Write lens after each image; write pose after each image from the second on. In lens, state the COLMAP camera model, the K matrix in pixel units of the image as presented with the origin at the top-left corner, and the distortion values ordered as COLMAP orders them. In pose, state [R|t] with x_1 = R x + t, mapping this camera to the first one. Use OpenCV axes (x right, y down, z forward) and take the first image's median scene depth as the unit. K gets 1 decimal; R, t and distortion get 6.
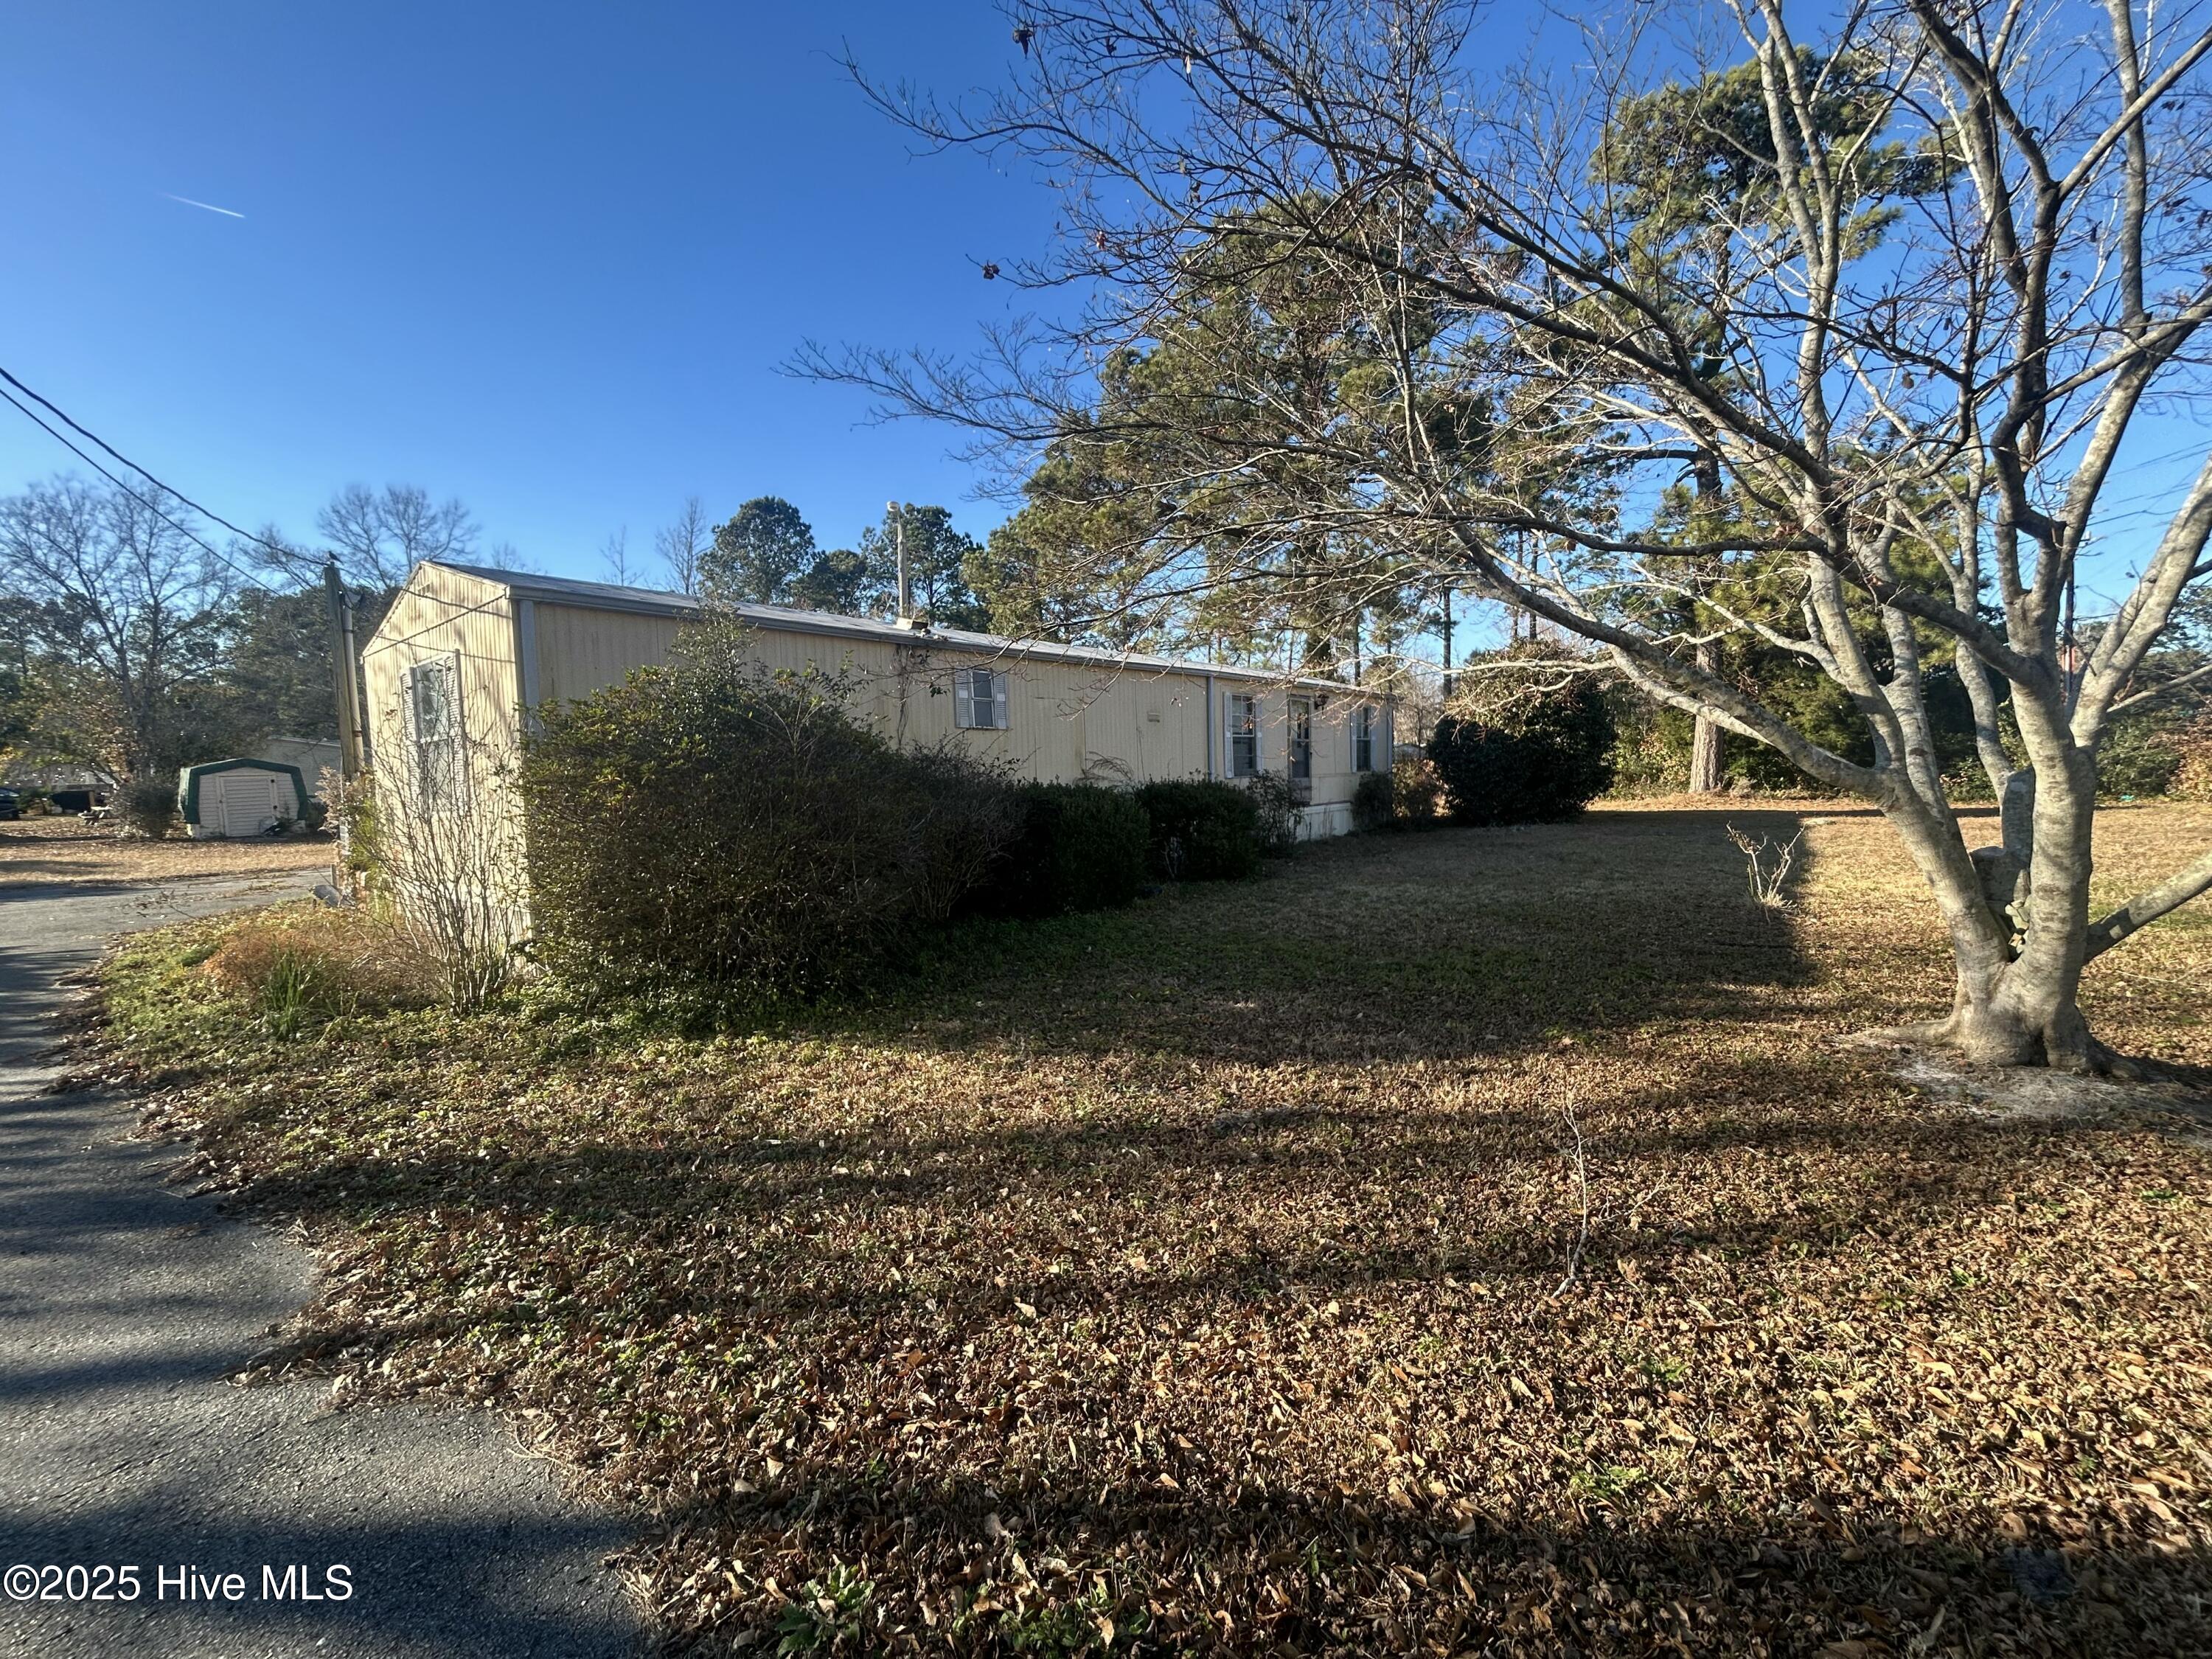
lens RADIAL K [[893.2, 0, 1107.5], [0, 893.2, 826.7], [0, 0, 1]] dist [-0.001364, 0.000666]
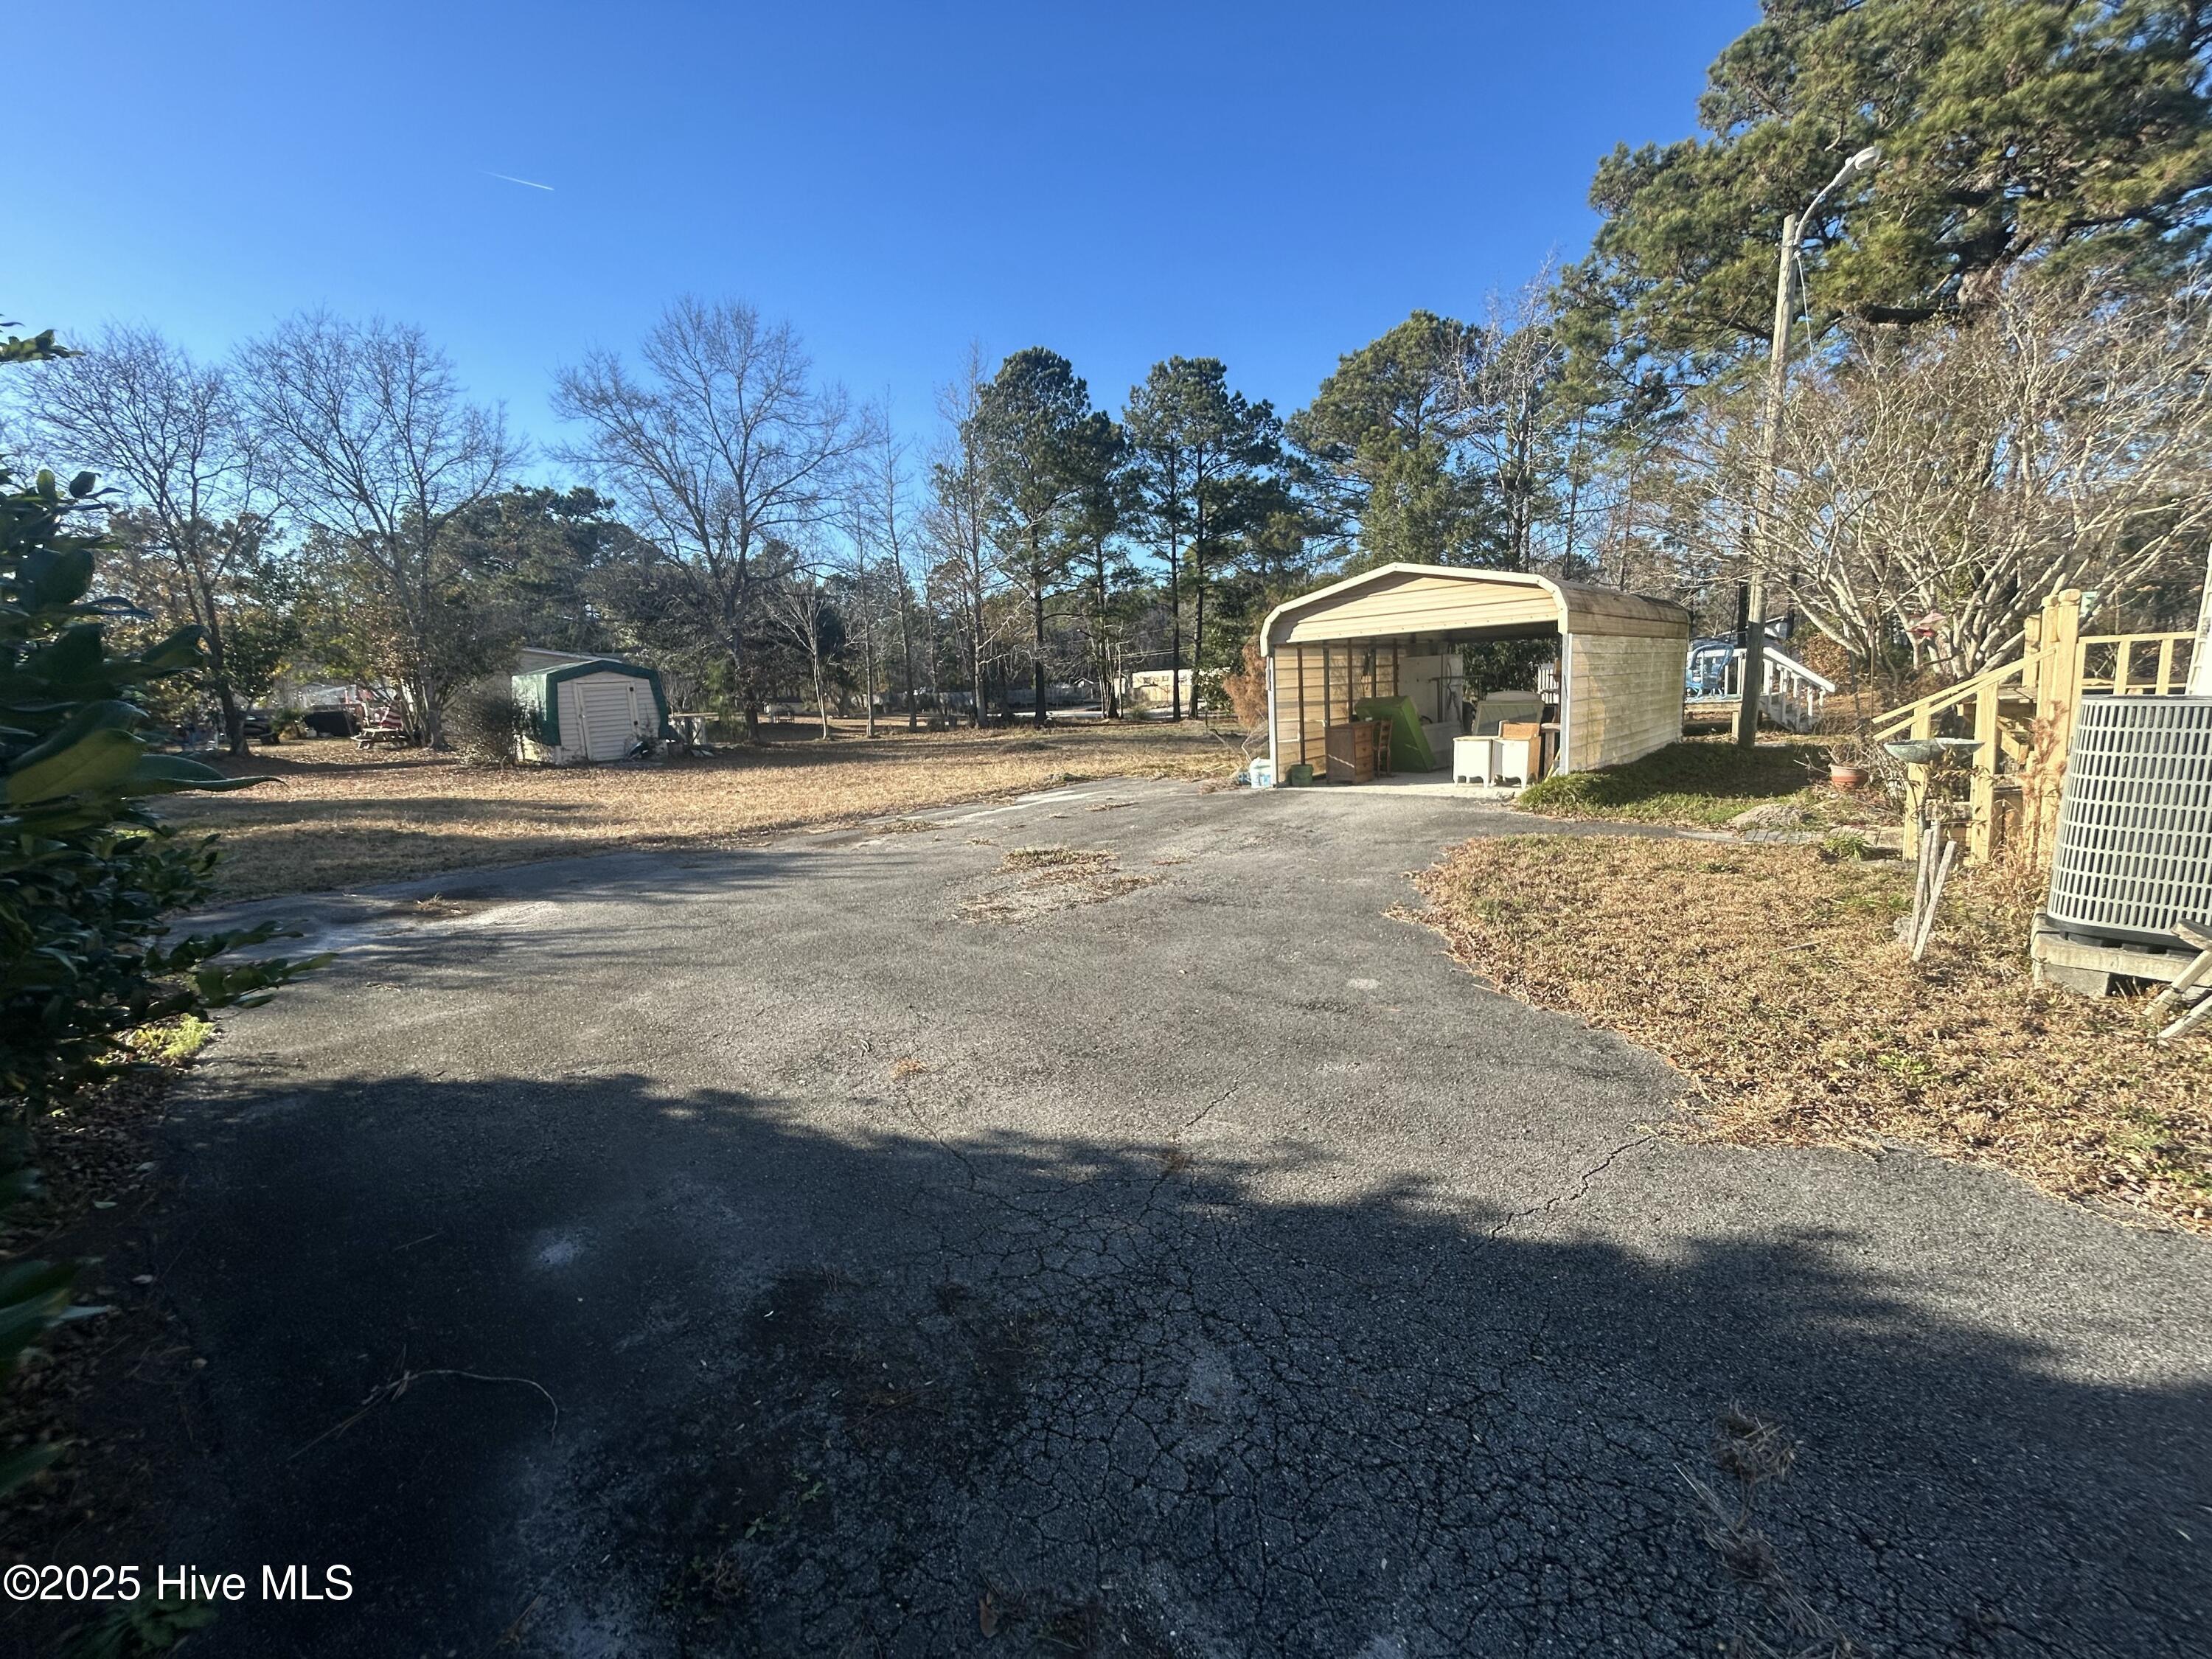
lens RADIAL K [[893.2, 0, 1106.7], [0, 893.2, 831.2], [0, 0, 1]] dist [-0.001364, 0.000666]
pose [[0.996546, -0.002433, -0.083007, -0.303712], [0.010496, 0.995245, 0.096841, 0.000698], [0.082377, -0.097378, 0.991832, 0.163875]]
